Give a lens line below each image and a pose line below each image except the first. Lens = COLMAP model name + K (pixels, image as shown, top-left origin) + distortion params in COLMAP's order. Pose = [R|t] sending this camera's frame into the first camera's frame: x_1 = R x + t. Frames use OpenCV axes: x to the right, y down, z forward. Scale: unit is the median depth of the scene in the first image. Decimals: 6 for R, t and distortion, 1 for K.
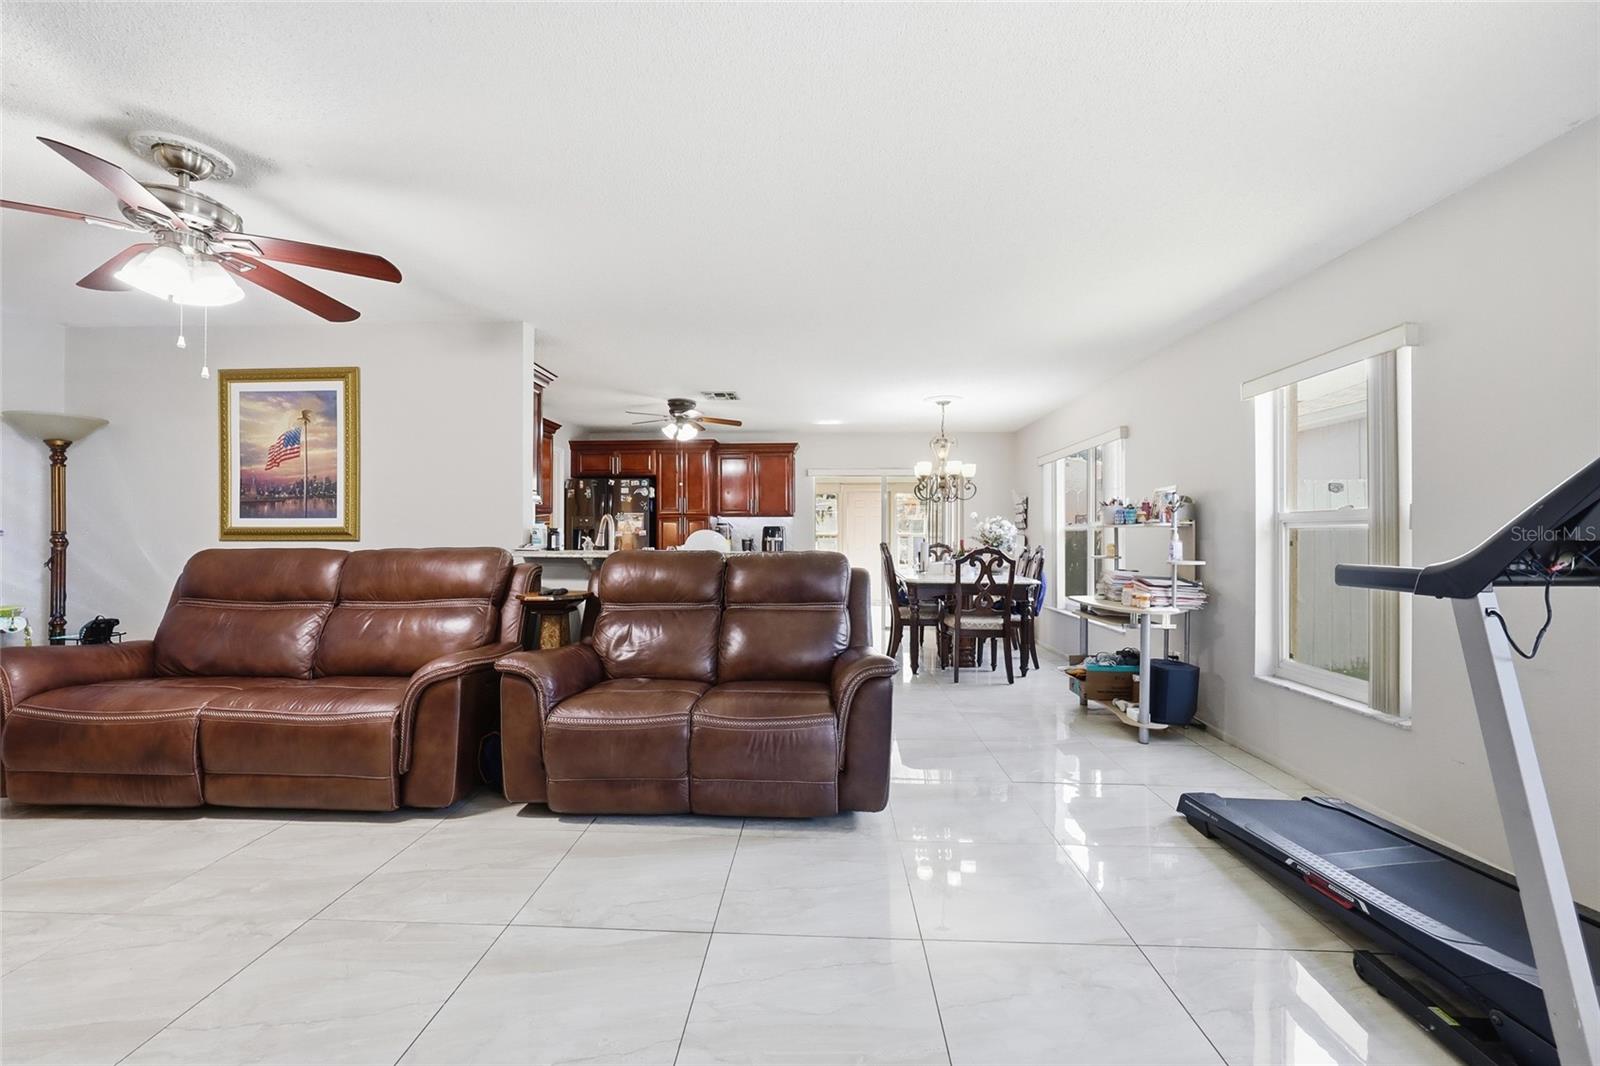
lens RADIAL K [[644.5, 0, 807.1], [0, 644.5, 534.4], [0, 0, 1]] dist [-0.002606, 0.000573]
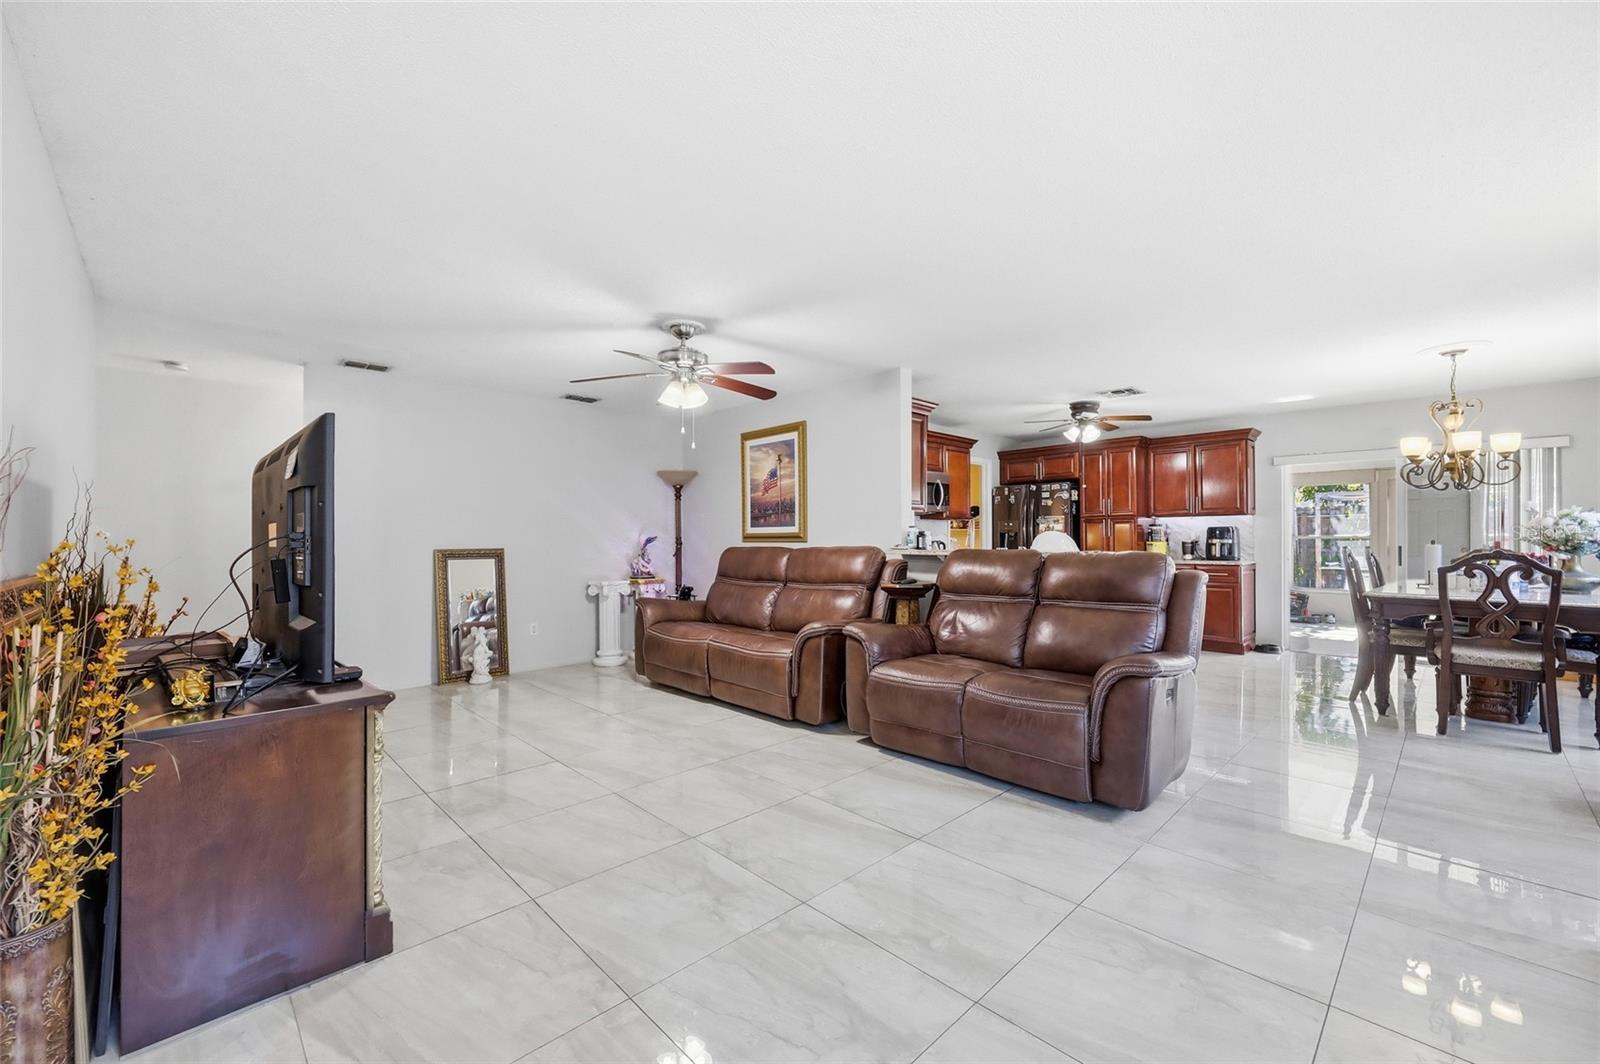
lens RADIAL K [[644.5, 0, 795.6], [0, 644.5, 539.1], [0, 0, 1]] dist [-0.002606, 0.000573]
pose [[0.724276, -0.004494, -0.689496, 0.309510], [0.004541, 0.999988, -0.001748, 0.007131], [0.689495, -0.001865, 0.724288, -0.060381]]
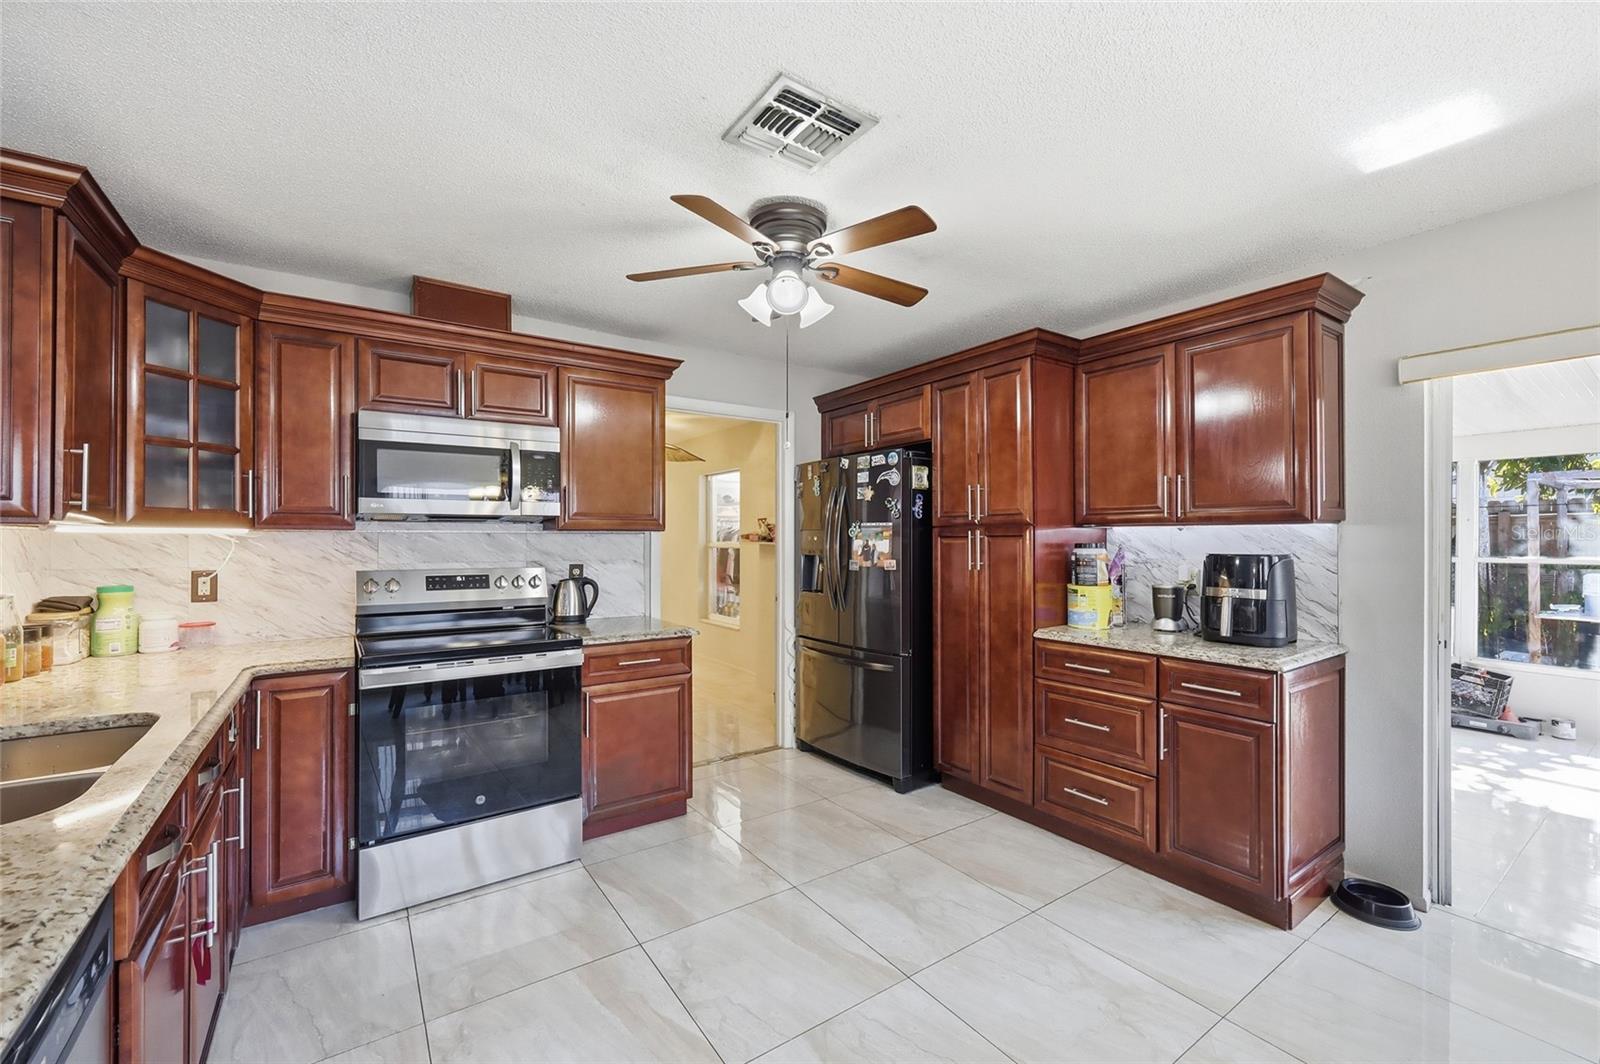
lens RADIAL K [[644.5, 0, 797.3], [0, 644.5, 538.1], [0, 0, 1]] dist [-0.002606, 0.000573]
pose [[0.601384, -0.000318, -0.798960, 0.172792], [0.002348, 0.999996, 0.001369, -0.050566], [0.798957, -0.002699, 0.601382, 1.474729]]
